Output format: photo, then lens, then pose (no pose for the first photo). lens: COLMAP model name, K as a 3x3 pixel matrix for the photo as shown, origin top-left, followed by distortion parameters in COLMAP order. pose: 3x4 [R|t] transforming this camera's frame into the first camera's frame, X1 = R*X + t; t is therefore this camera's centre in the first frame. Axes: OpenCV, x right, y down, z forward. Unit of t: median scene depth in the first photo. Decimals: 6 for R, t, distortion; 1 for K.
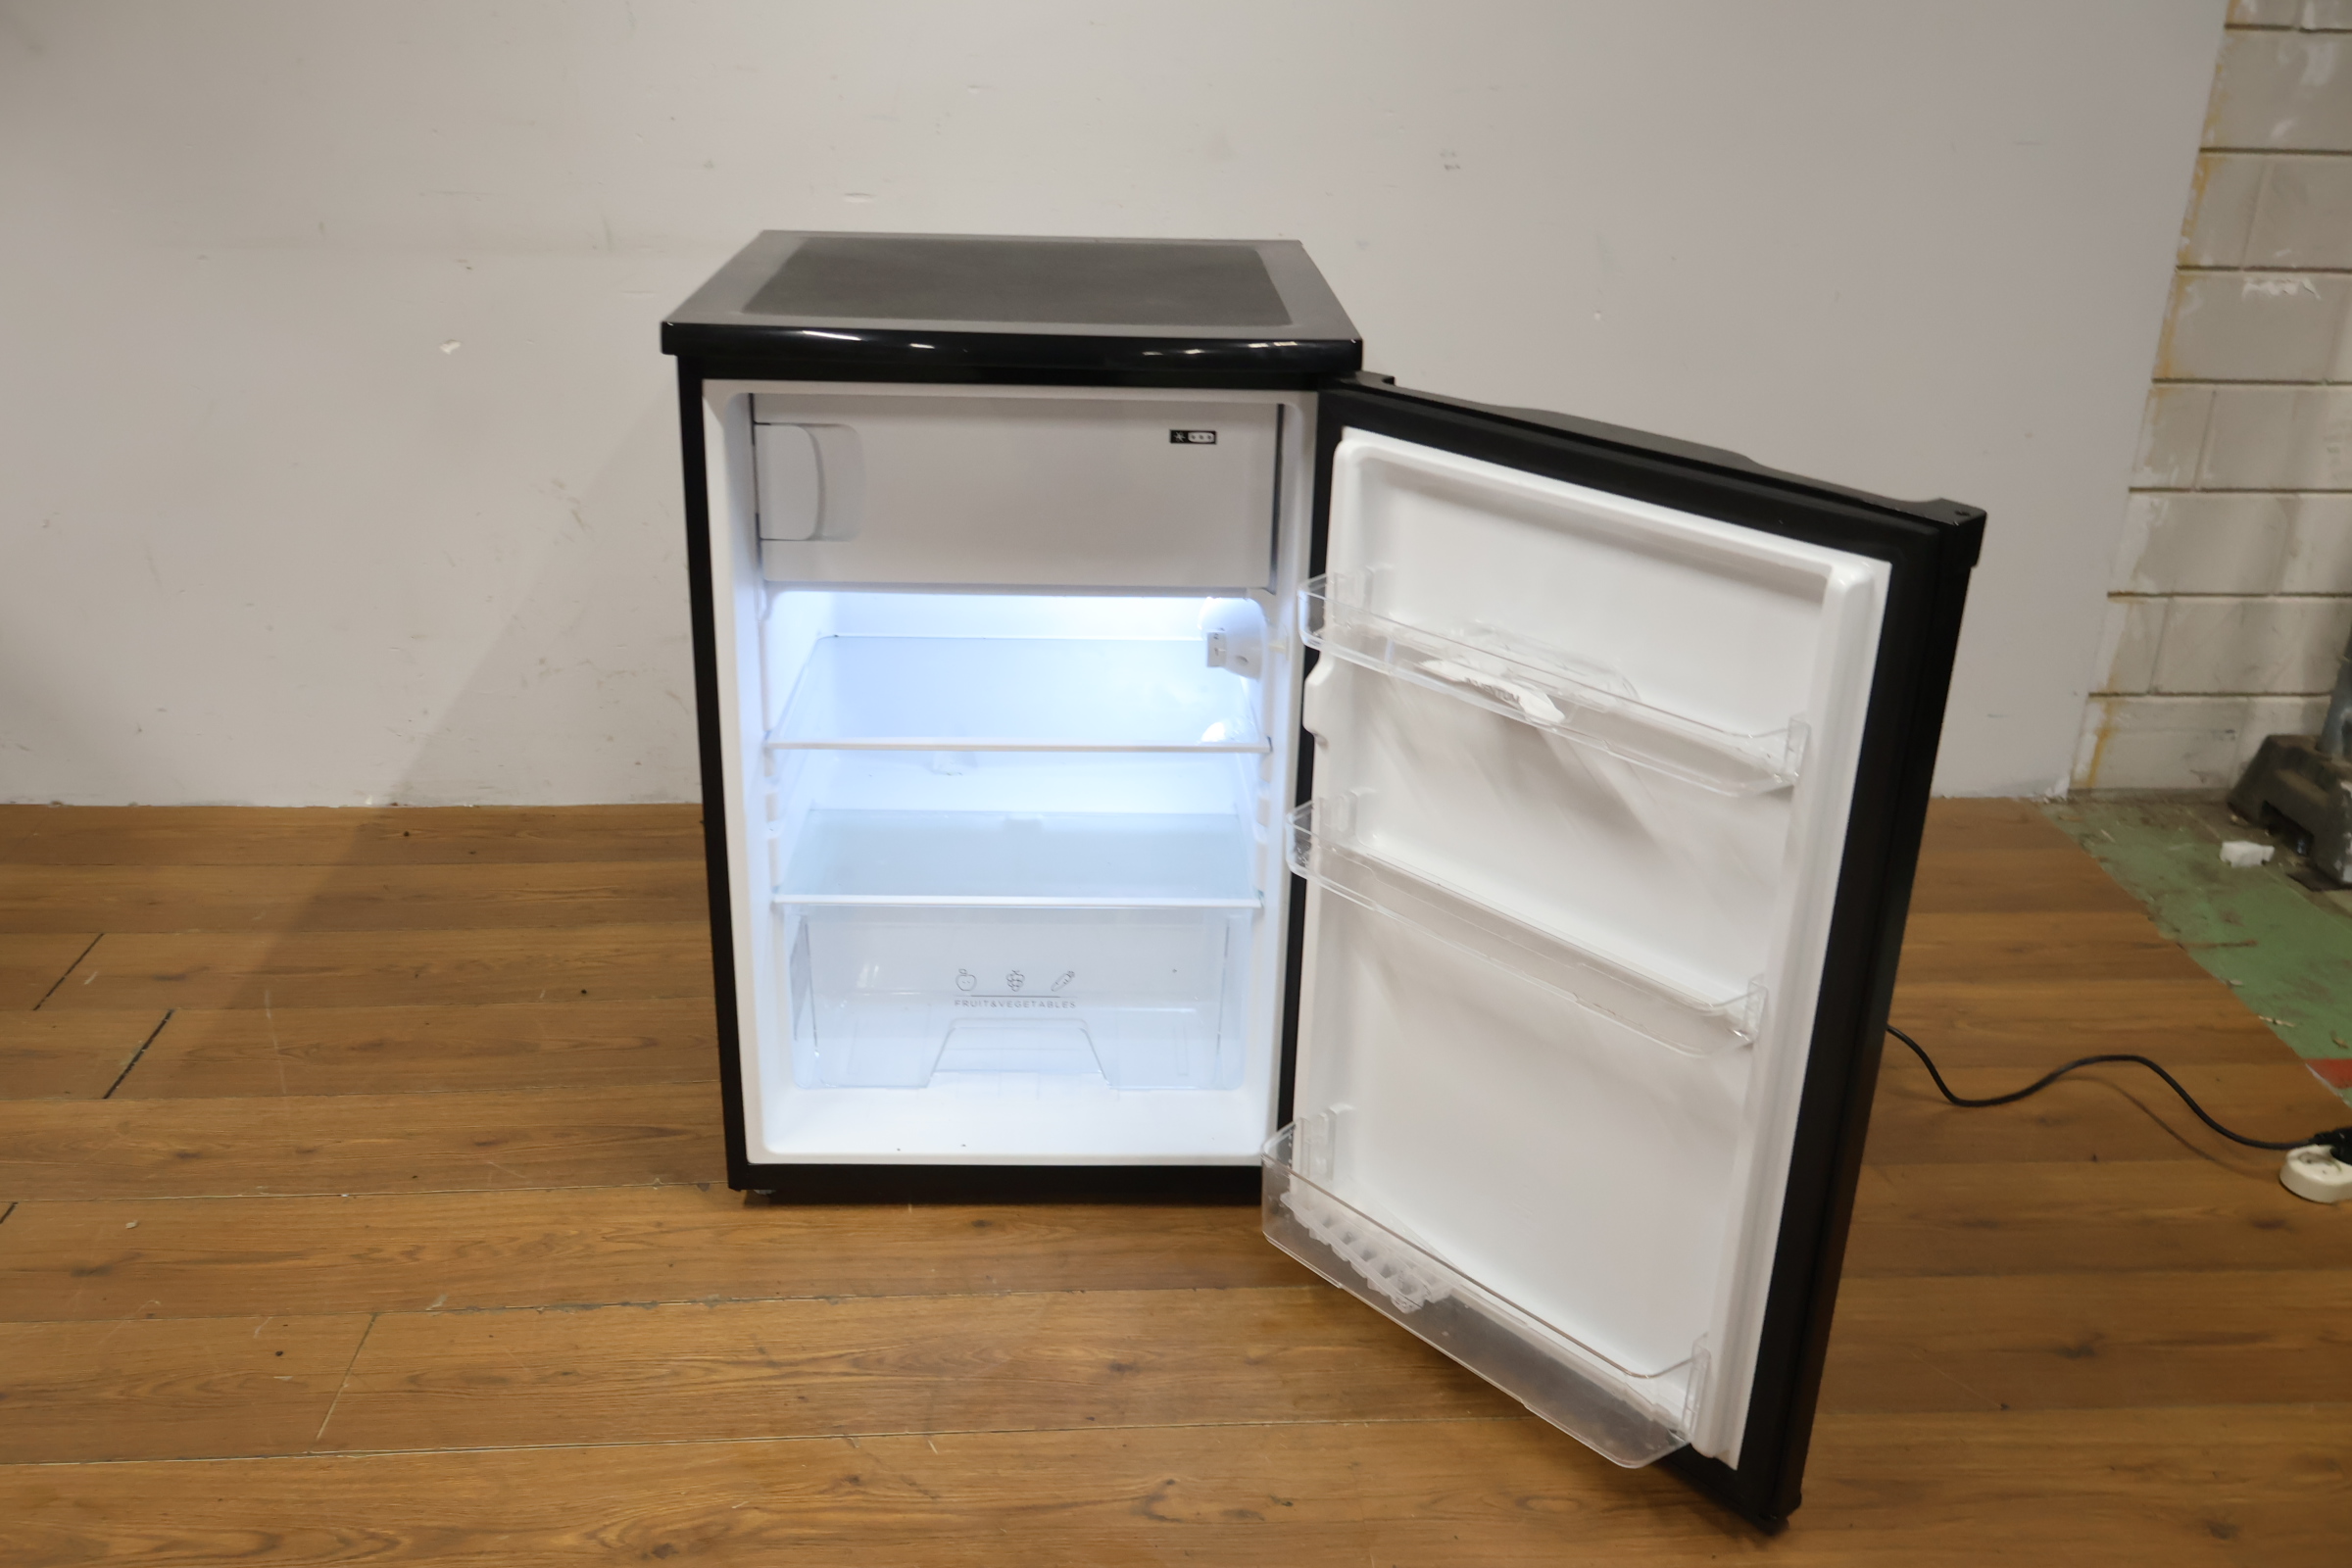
lens RADIAL K [[2086.3, 0, 1168.2], [0, 2086.3, 784.5], [0, 0, 1]] dist [0.002097, 0.010004]
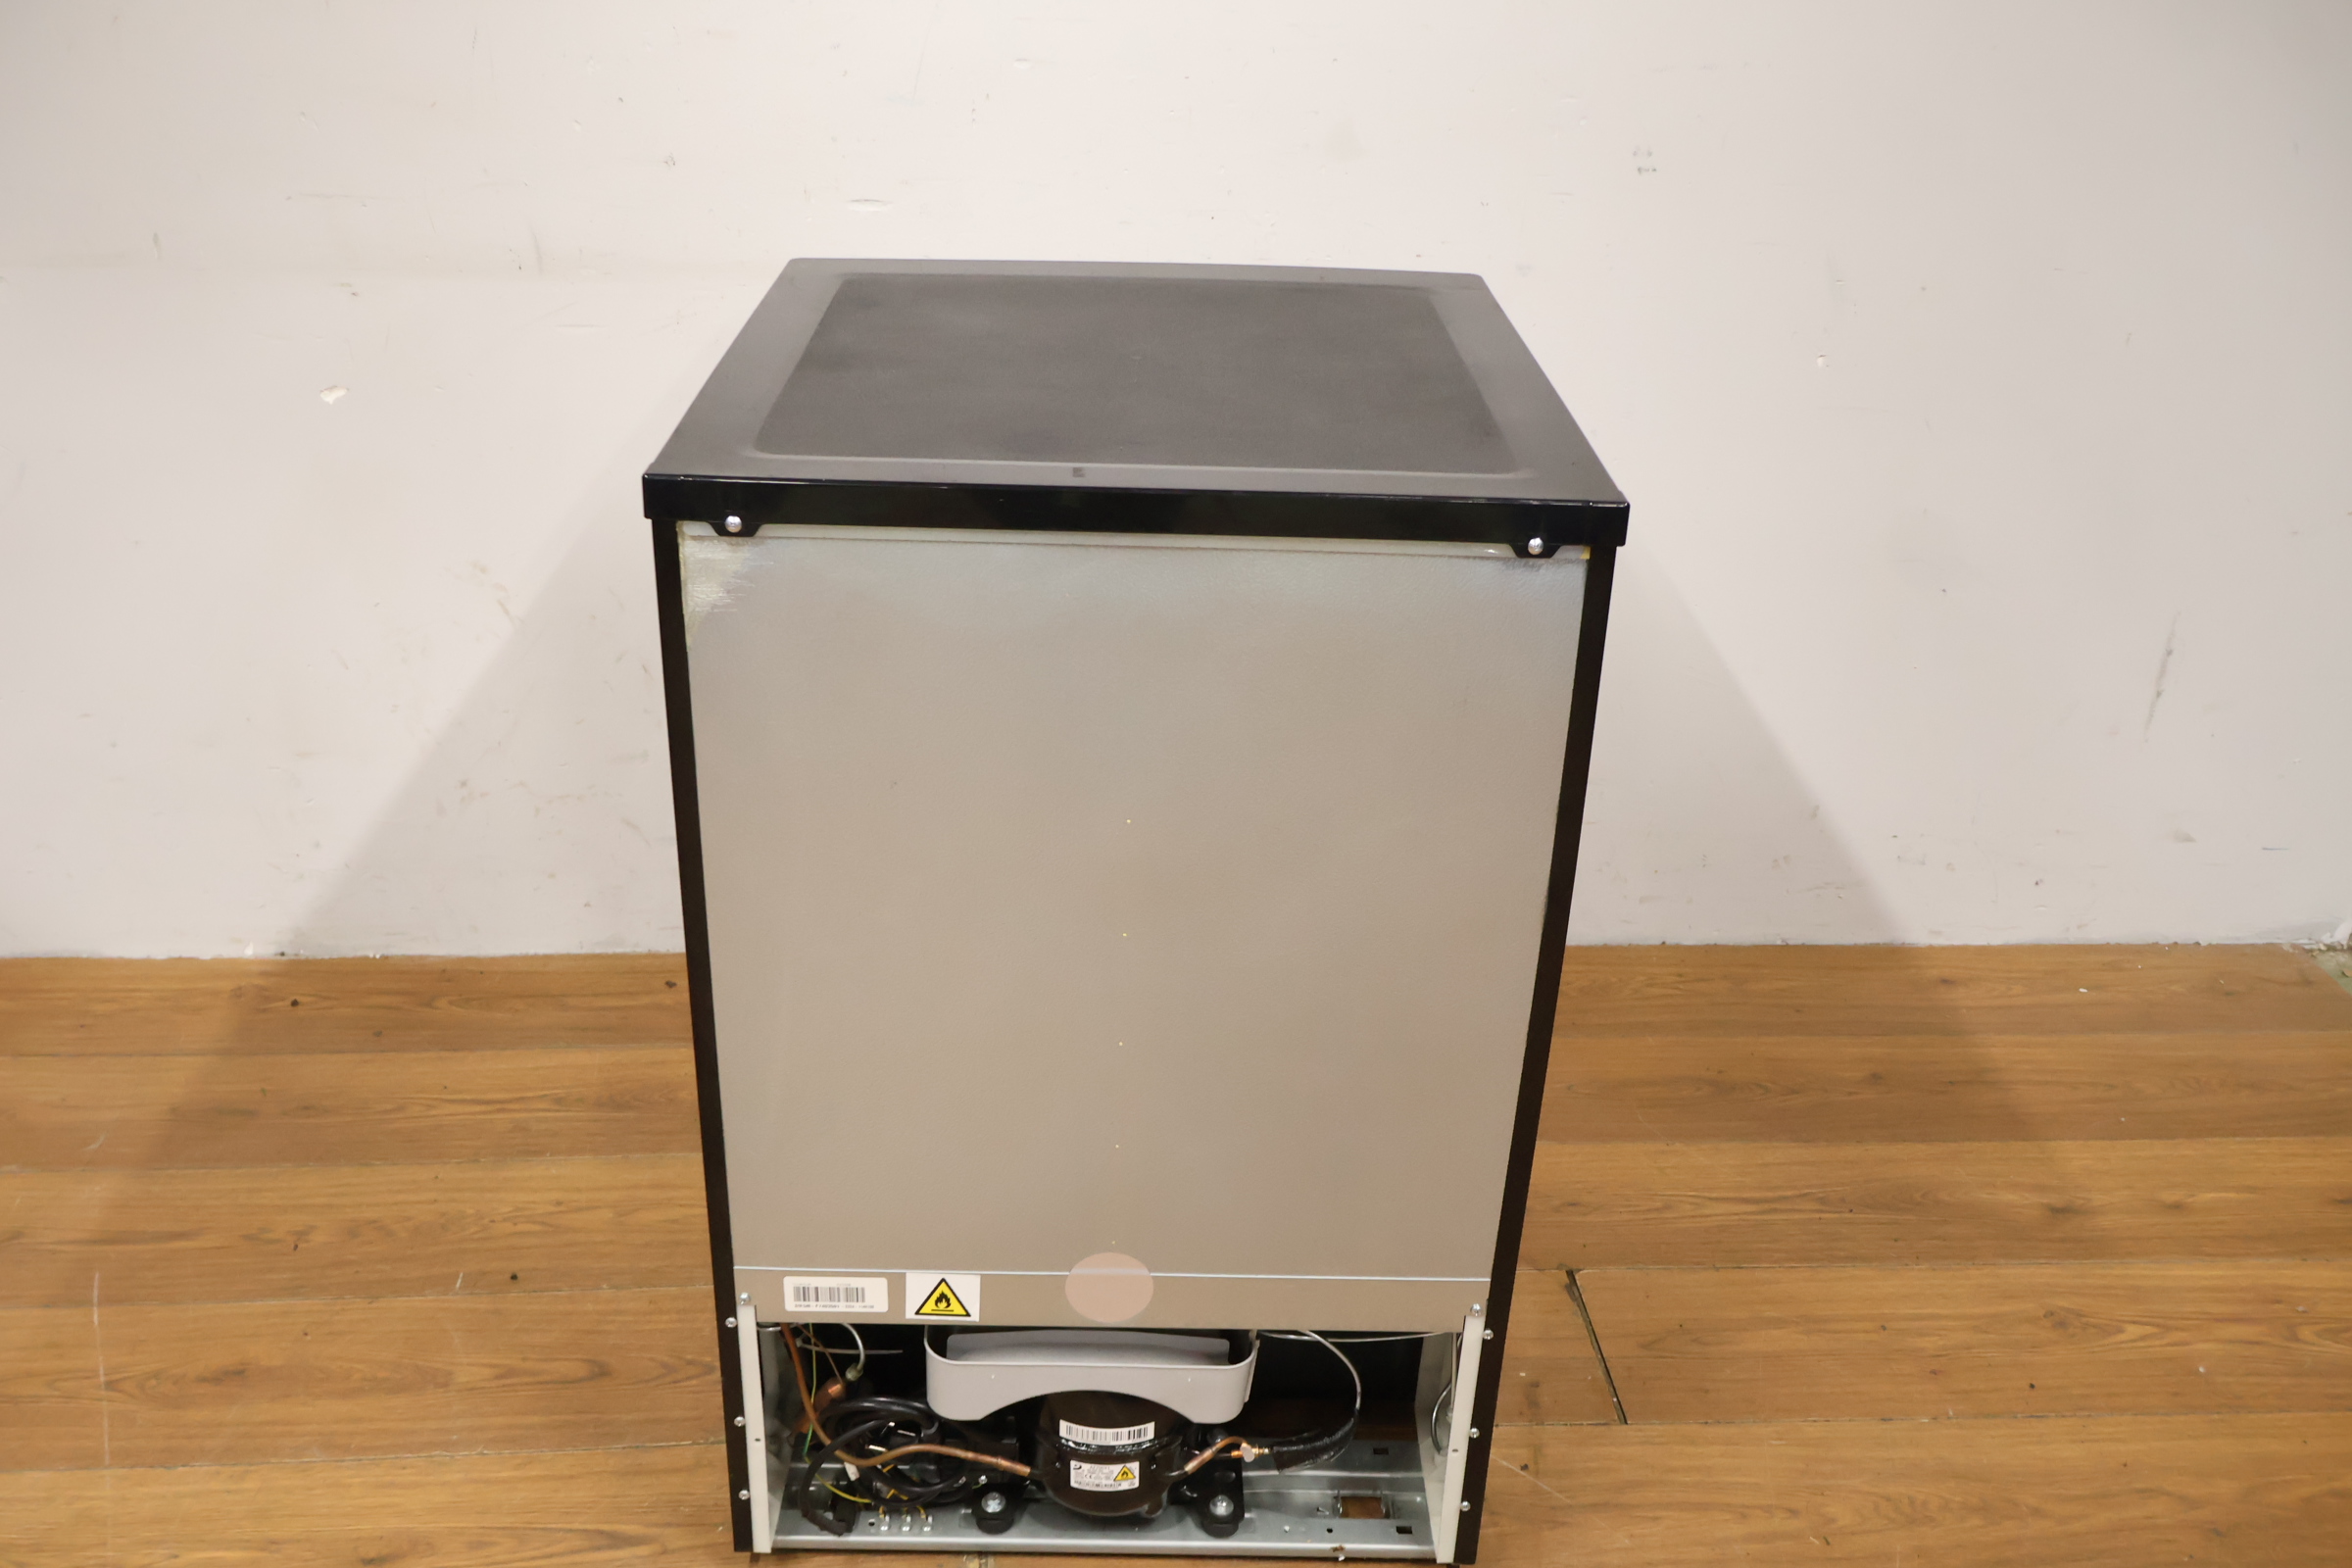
lens RADIAL K [[2086.3, 0, 1158.7], [0, 2086.3, 798.8], [0, 0, 1]] dist [0.002097, 0.010004]
pose [[0.999925, 0.008492, 0.008777, -0.057238], [-0.009117, 0.997234, 0.073759, -0.148482], [-0.008127, -0.073833, 0.997237, 0.273863]]
